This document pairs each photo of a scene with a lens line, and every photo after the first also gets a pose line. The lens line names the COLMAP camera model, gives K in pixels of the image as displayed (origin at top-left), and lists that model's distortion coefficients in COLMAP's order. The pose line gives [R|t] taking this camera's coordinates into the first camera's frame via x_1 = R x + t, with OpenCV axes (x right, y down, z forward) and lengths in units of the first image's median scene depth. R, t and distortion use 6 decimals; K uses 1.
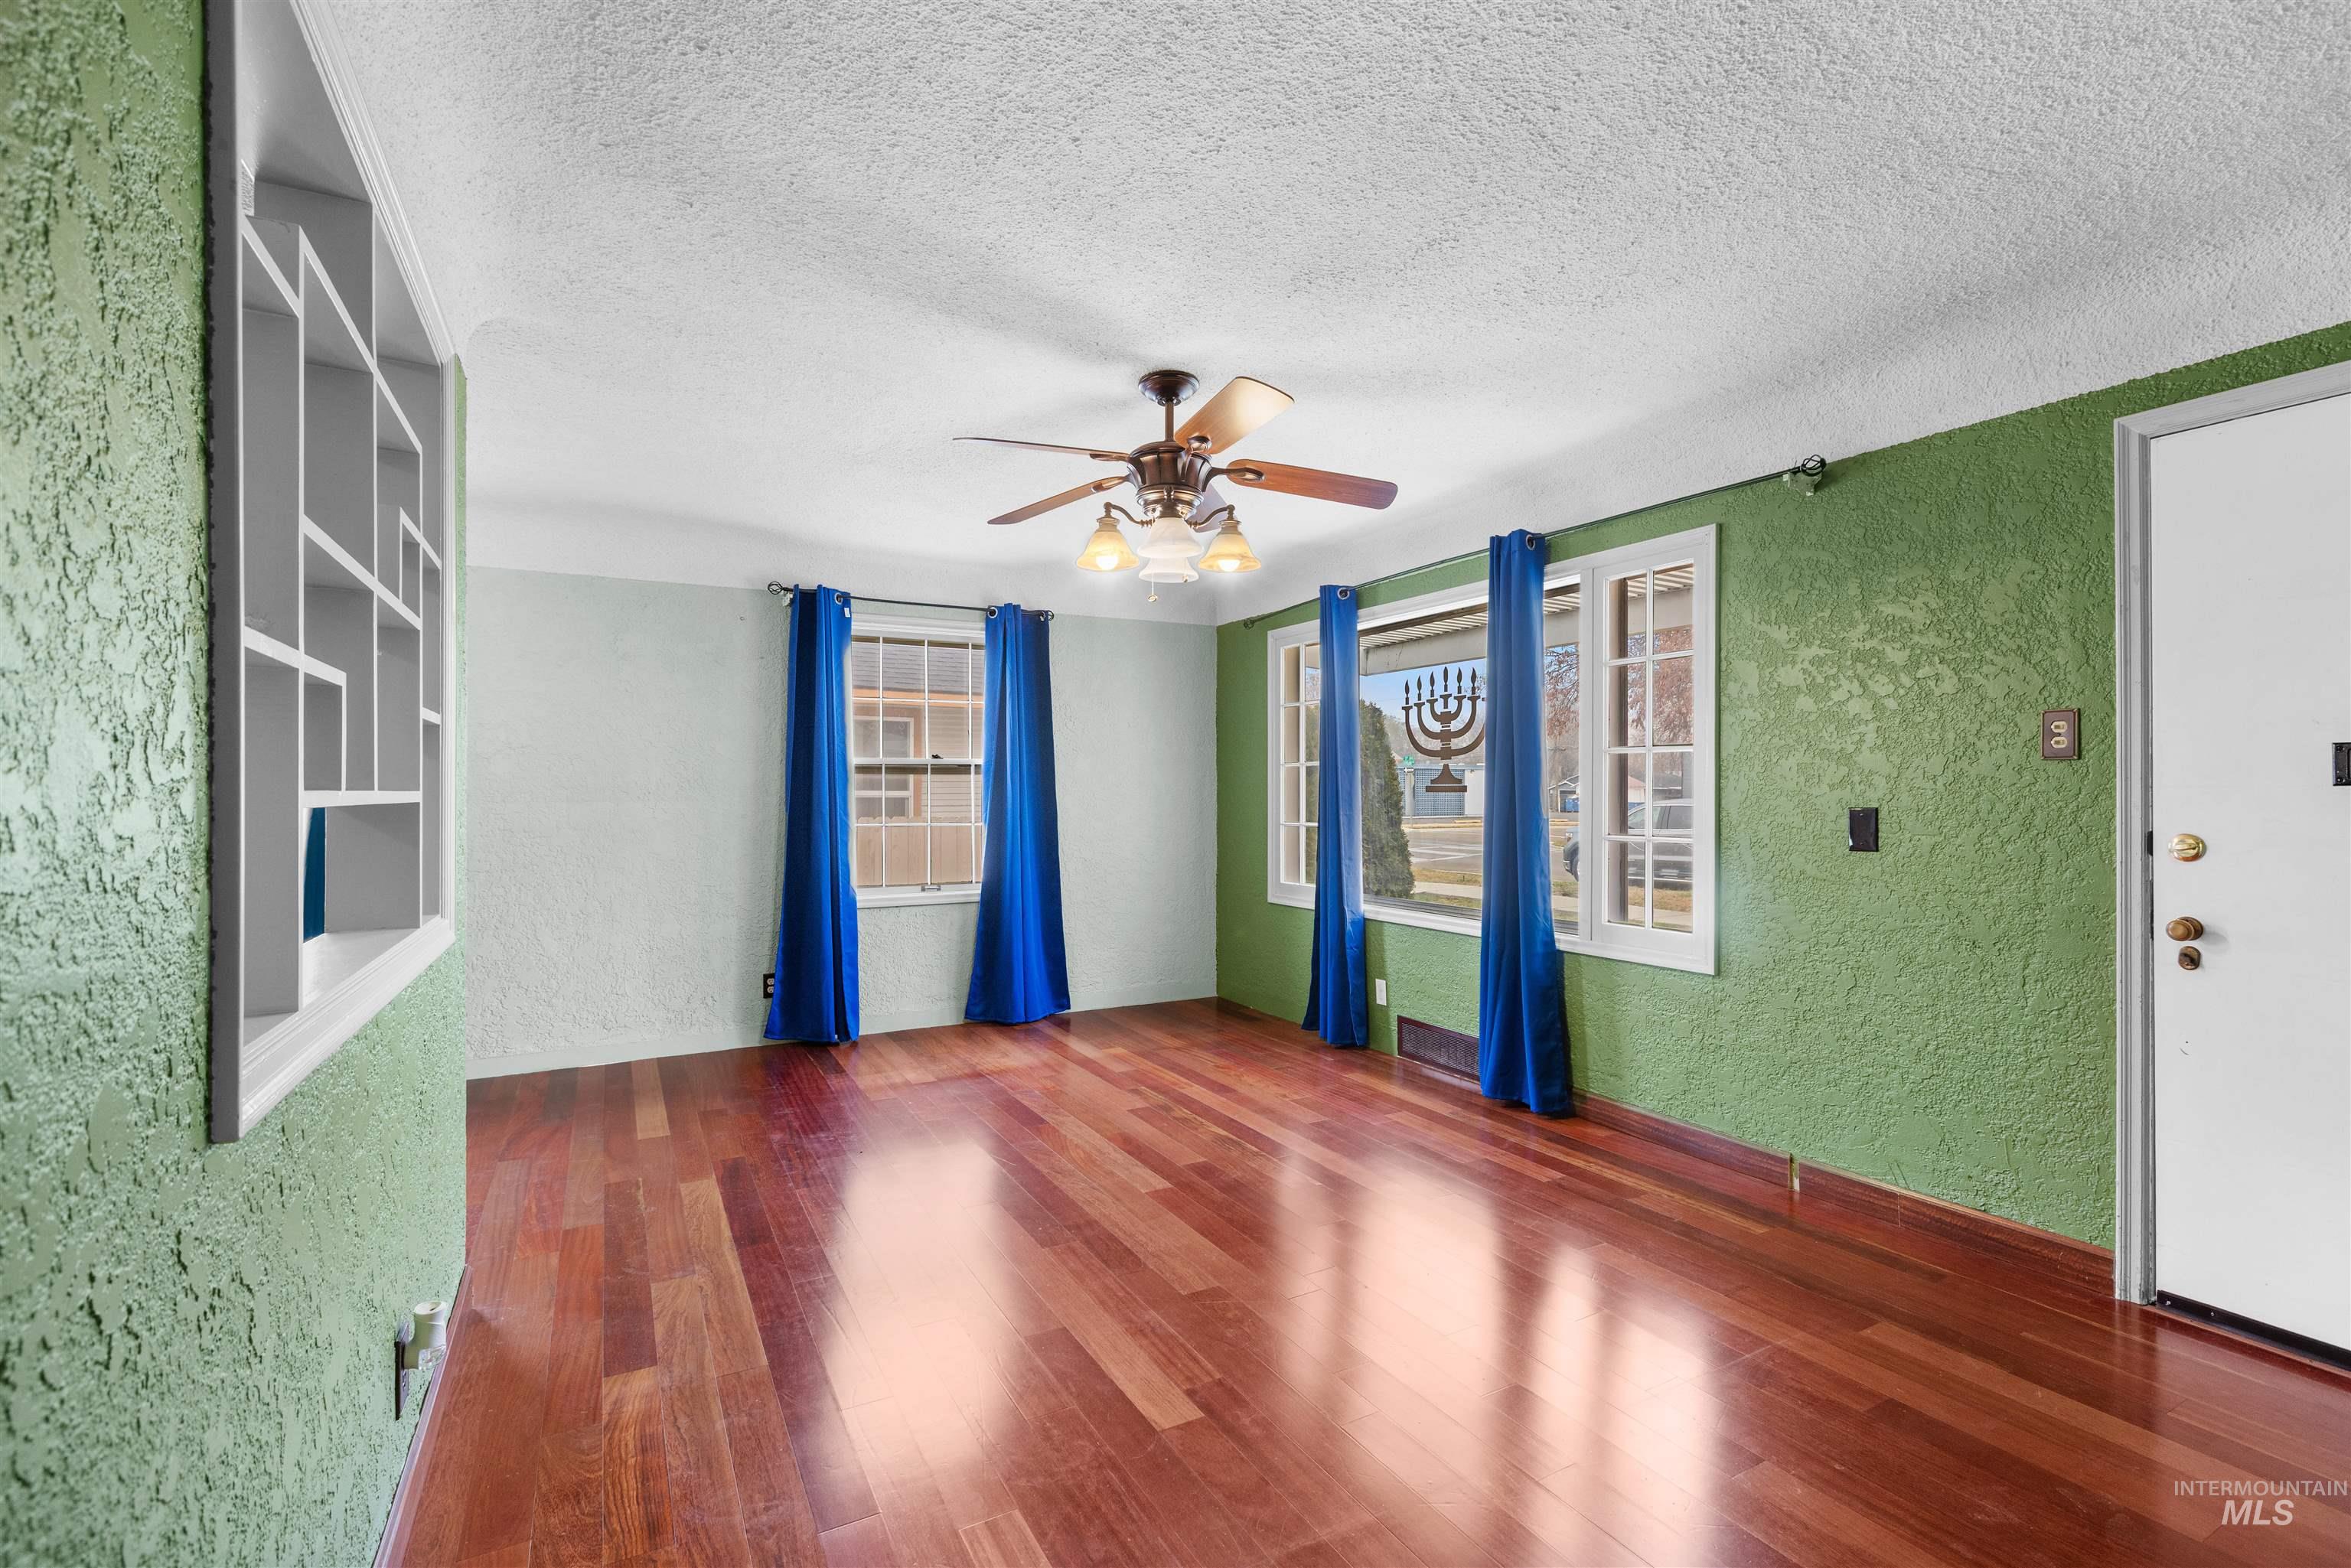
lens RADIAL K [[1048.9, 0, 1178.8], [0, 1048.9, 782.7], [0, 0, 1]] dist [-0.001643, 0.000260]
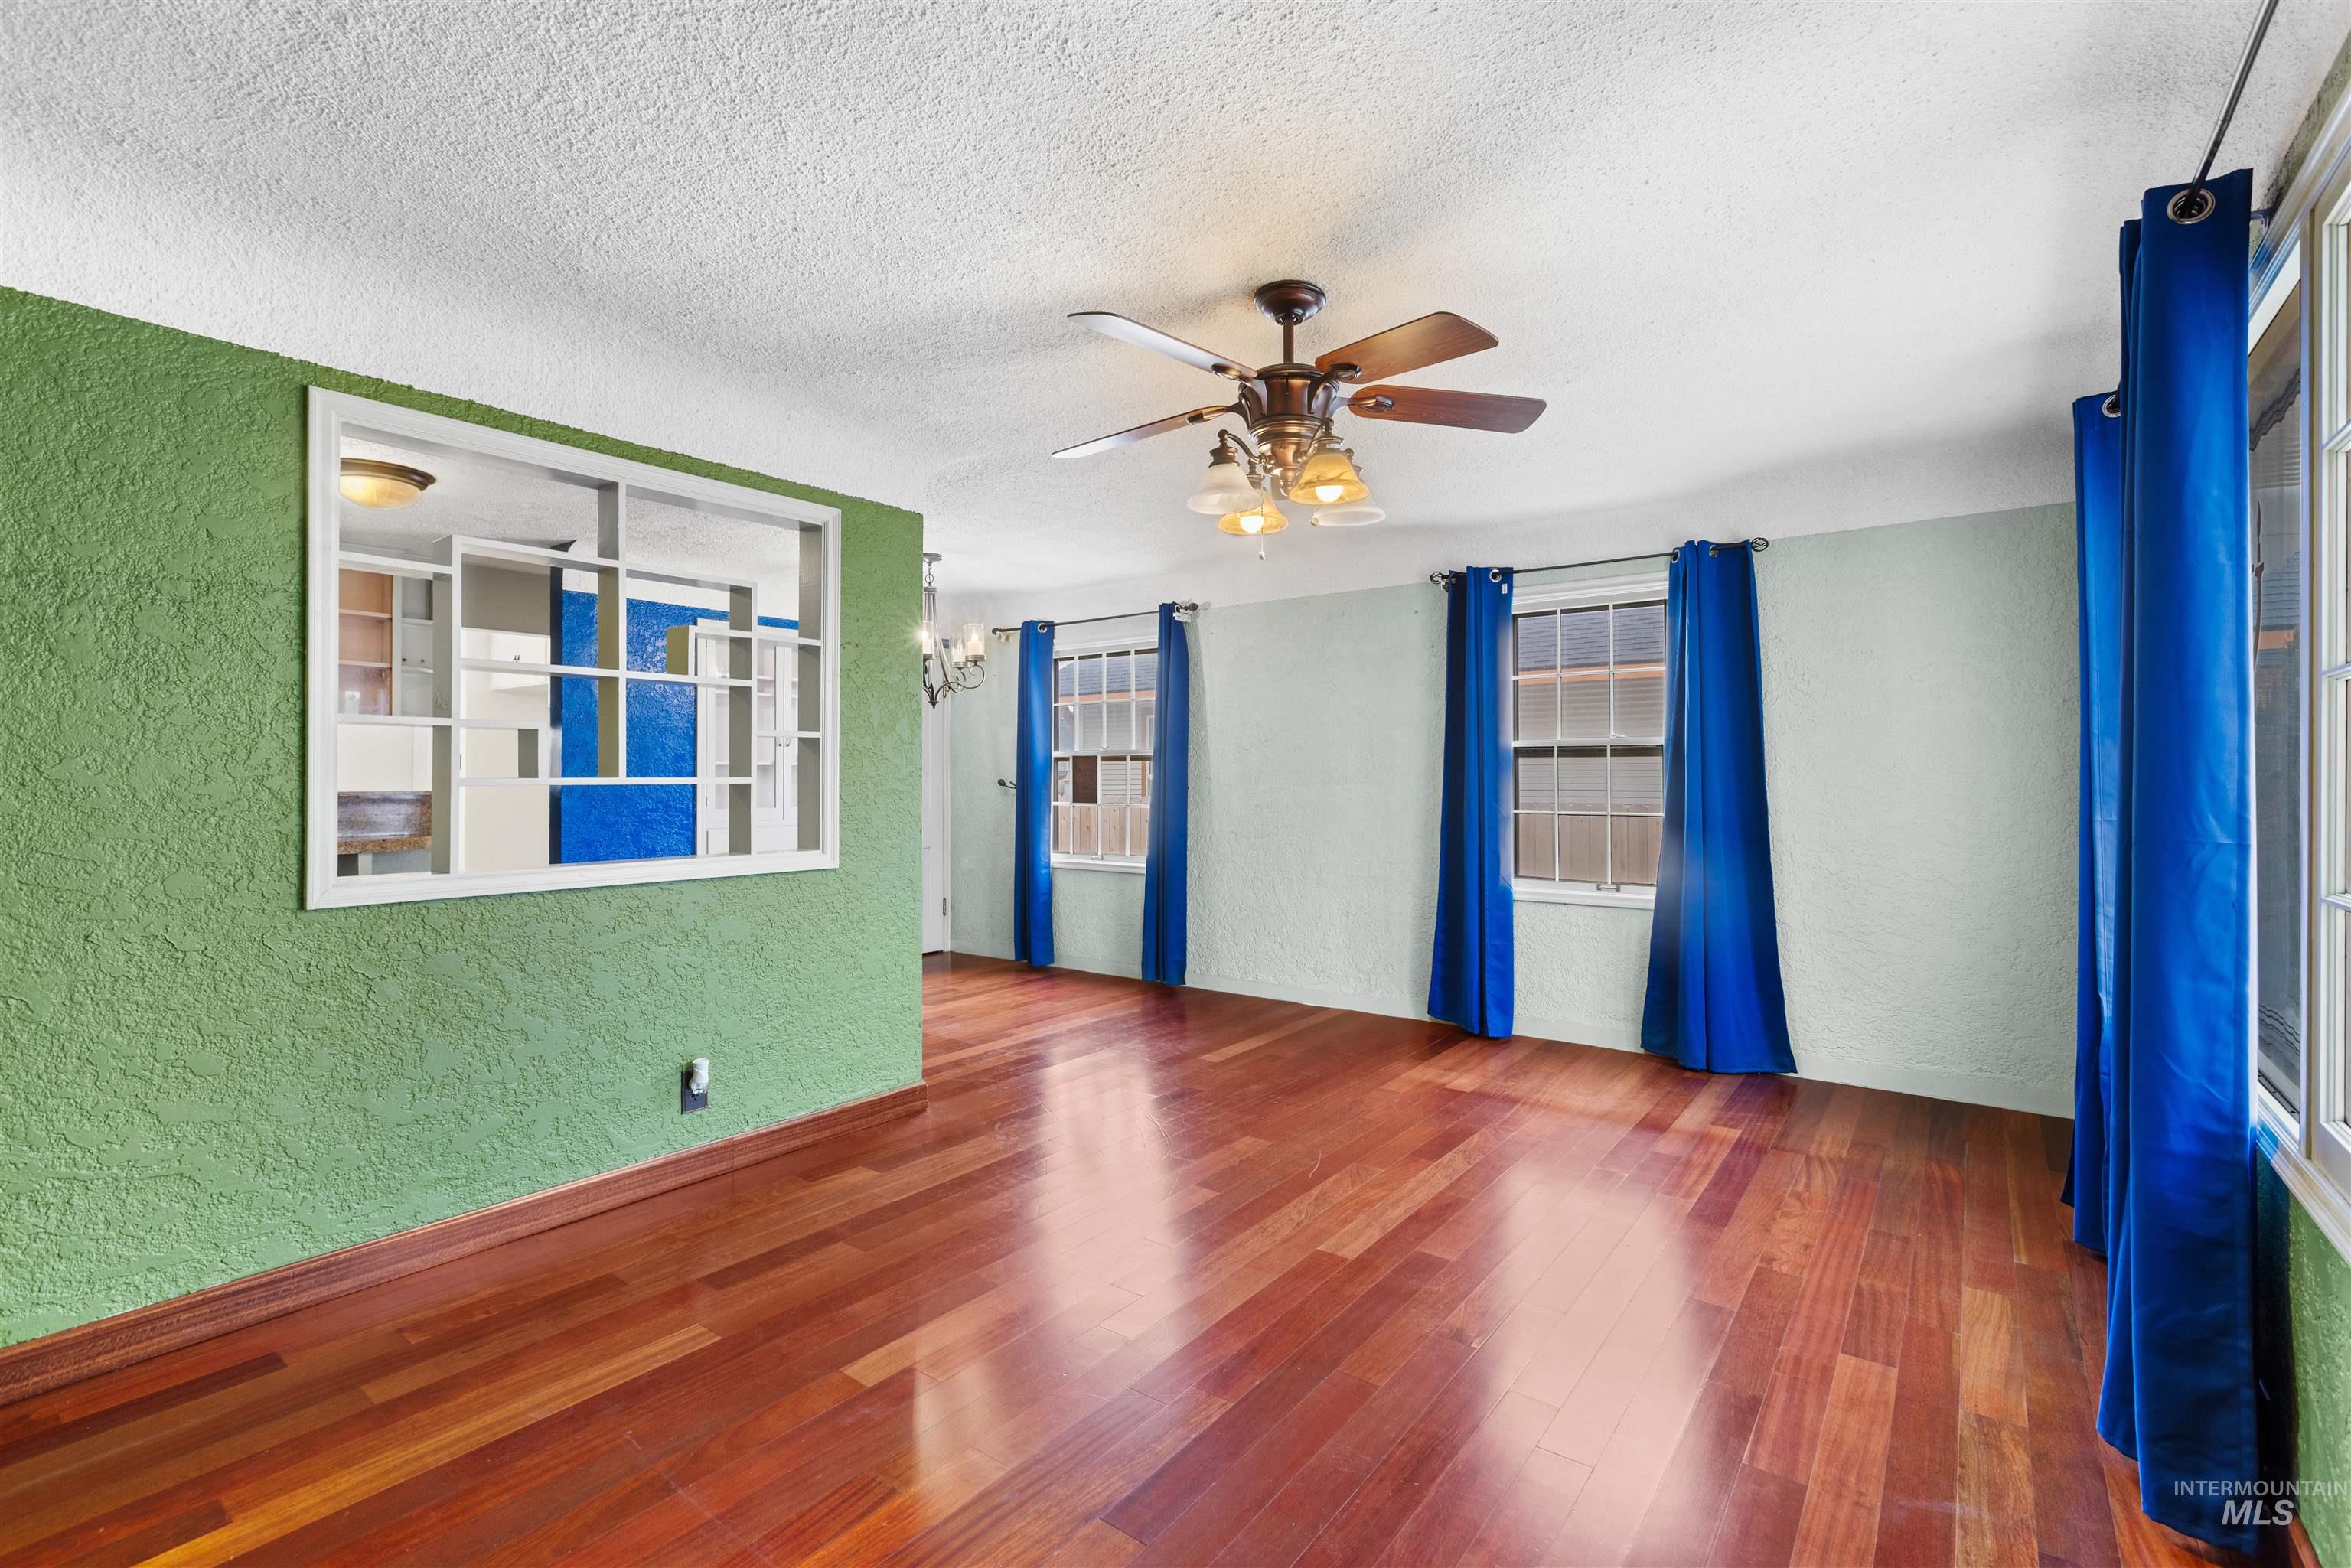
lens RADIAL K [[1038.7, 0, 1190.3], [0, 1038.7, 784.5], [0, 0, 1]] dist [-0.004714, -0.001135]
pose [[0.415156, 0.007619, -0.909718, 0.457285], [0.005461, 0.999926, 0.010867, 0.003708], [0.909734, -0.009480, 0.415084, 0.375478]]
